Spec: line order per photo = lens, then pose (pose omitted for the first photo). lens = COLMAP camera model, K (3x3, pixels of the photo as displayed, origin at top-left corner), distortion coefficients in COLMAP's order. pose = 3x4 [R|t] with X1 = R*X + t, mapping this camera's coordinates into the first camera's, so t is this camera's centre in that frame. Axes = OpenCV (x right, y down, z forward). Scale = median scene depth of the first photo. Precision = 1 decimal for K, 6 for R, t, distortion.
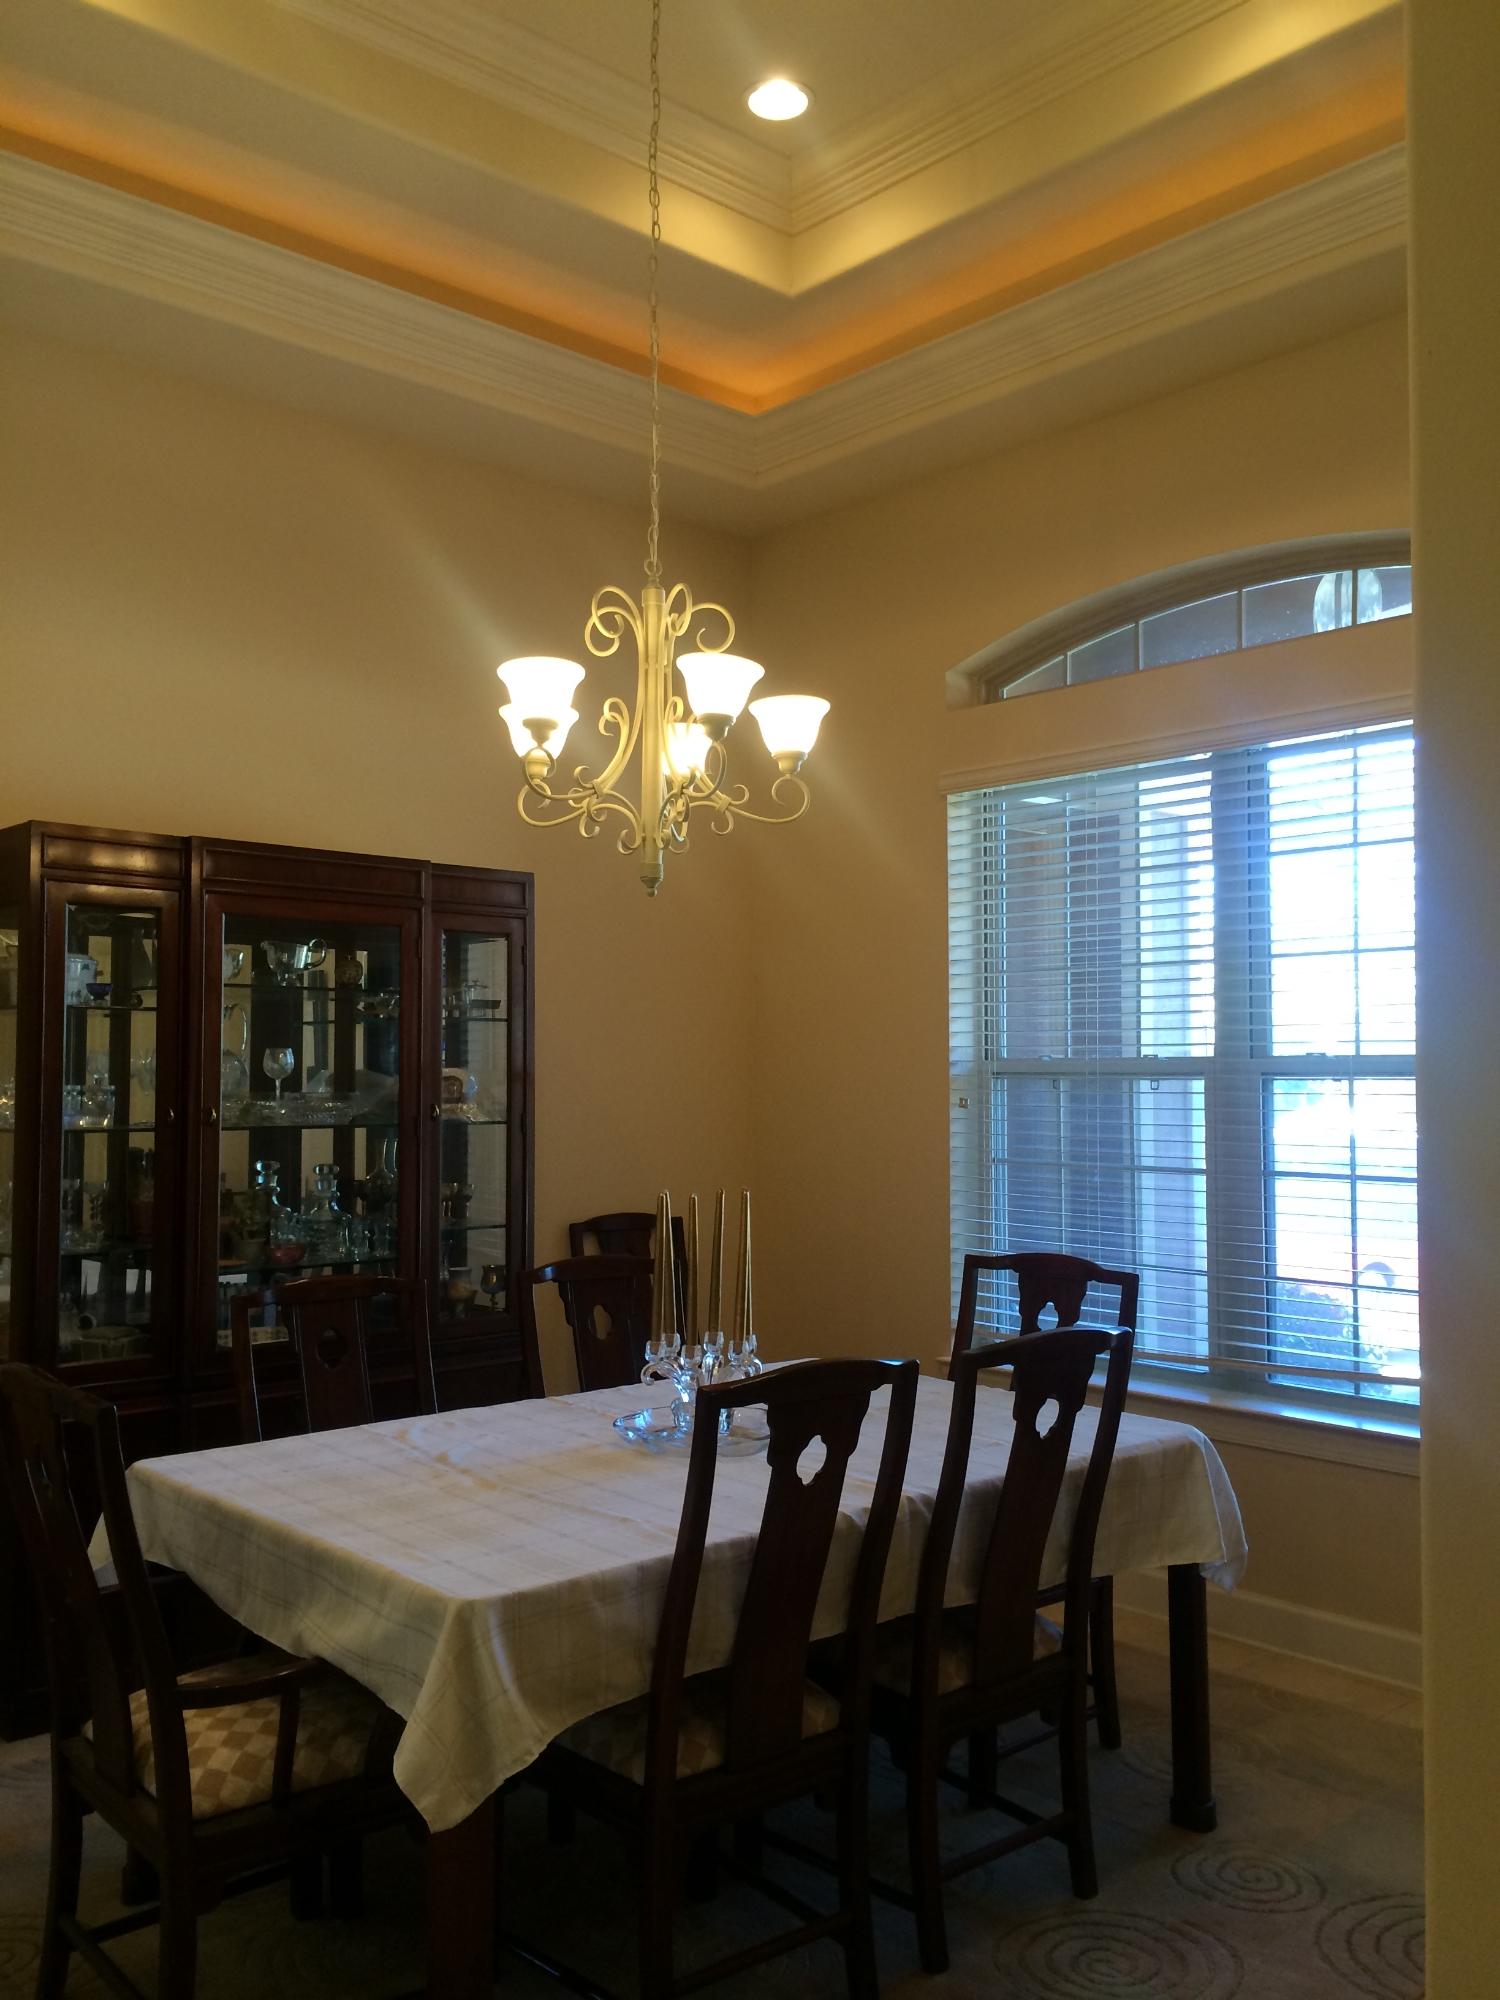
lens RADIAL K [[1725.1, 0, 758.0], [0, 1725.1, 1016.7], [0, 0, 1]] dist [0.089674, -0.135471]
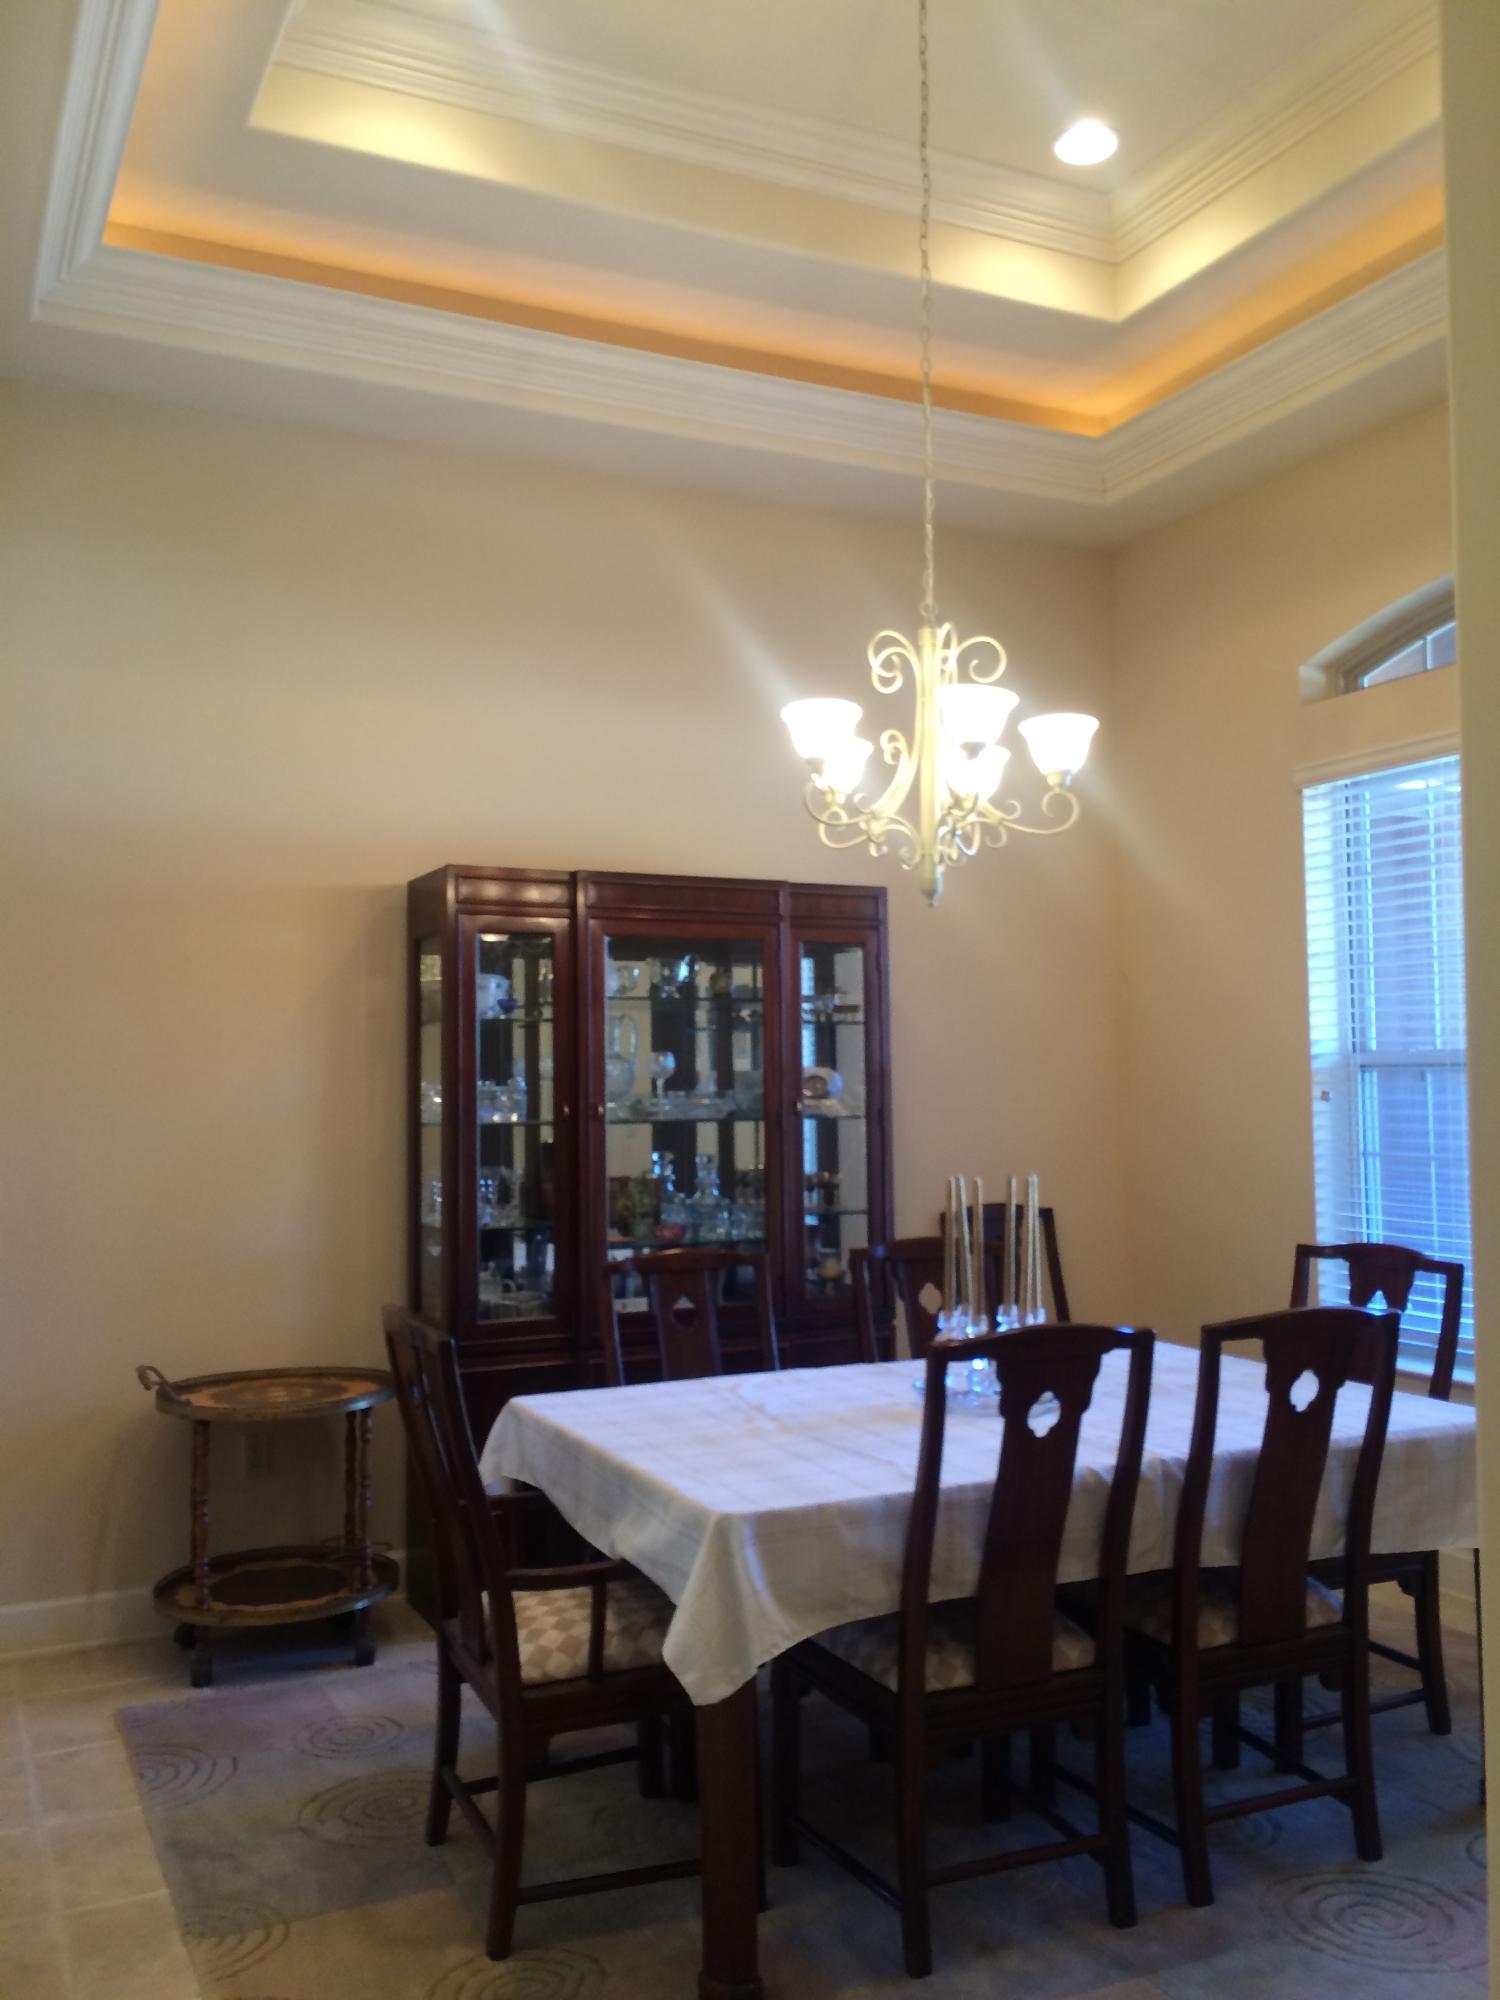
lens RADIAL K [[1725.1, 0, 758.0], [0, 1725.1, 1016.7], [0, 0, 1]] dist [0.089674, -0.135471]
pose [[0.959079, -0.023242, -0.282182, 0.139138], [0.022440, 0.999730, -0.006074, 0.004458], [0.282247, -0.000506, 0.959342, -0.087307]]
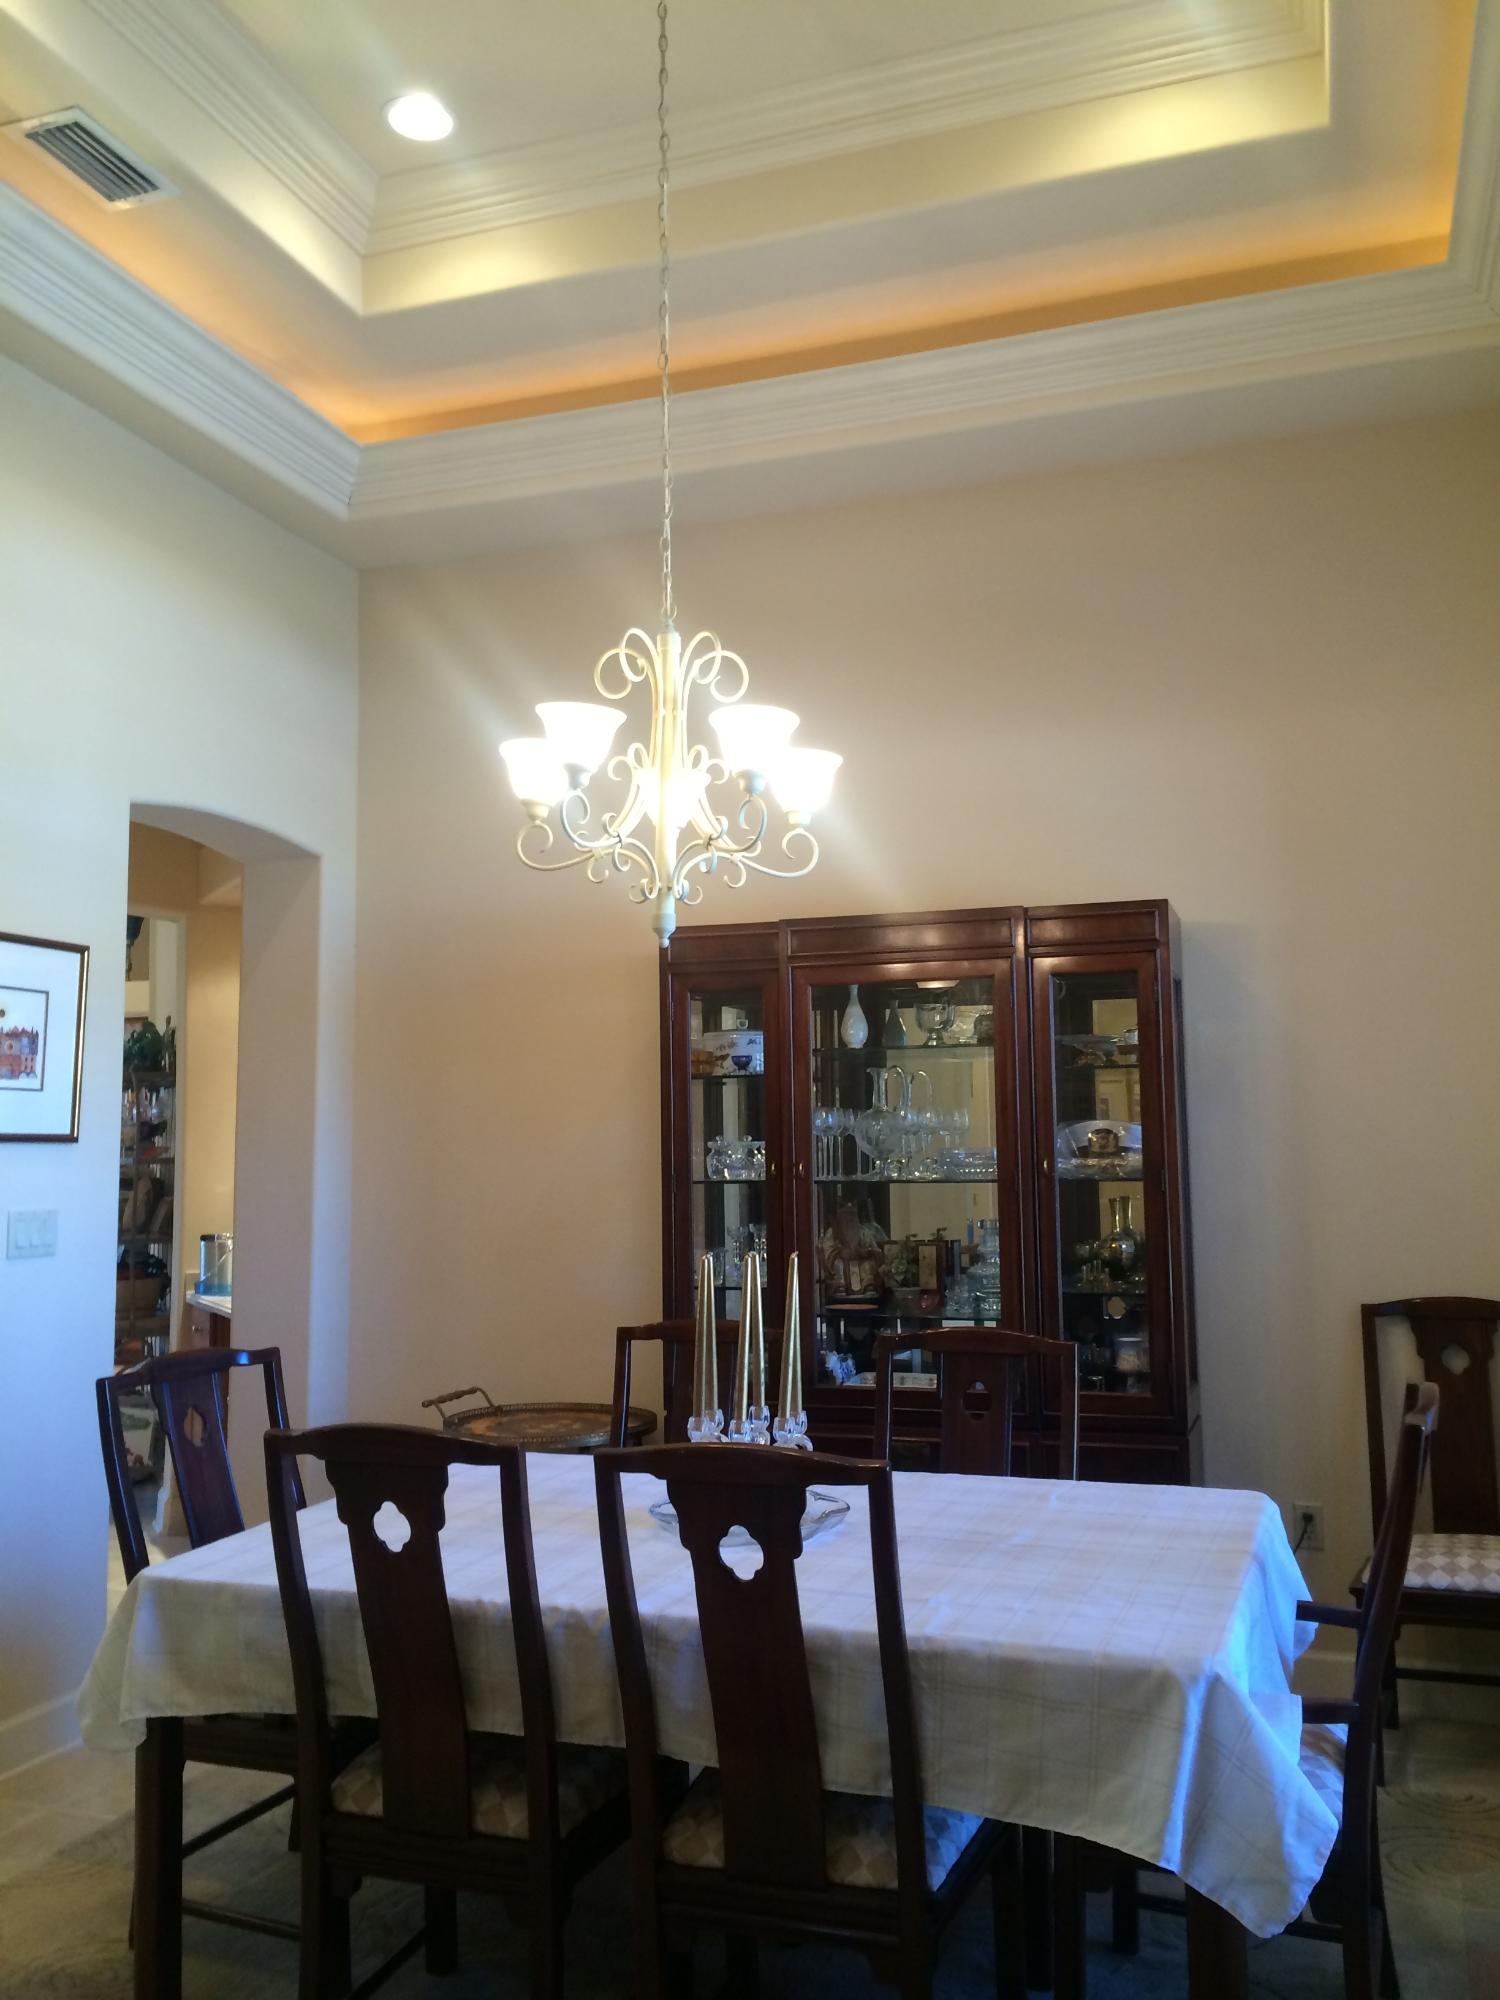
lens RADIAL K [[1755.9, 0, 750.0], [0, 1755.9, 1000.0], [0, 0, 1]] dist [0.114869, -0.140027]
pose [[0.465991, -0.078229, -0.881324, 0.833135], [0.045109, 0.996889, -0.064636, 0.025344], [0.883639, -0.009636, 0.468070, 0.567353]]
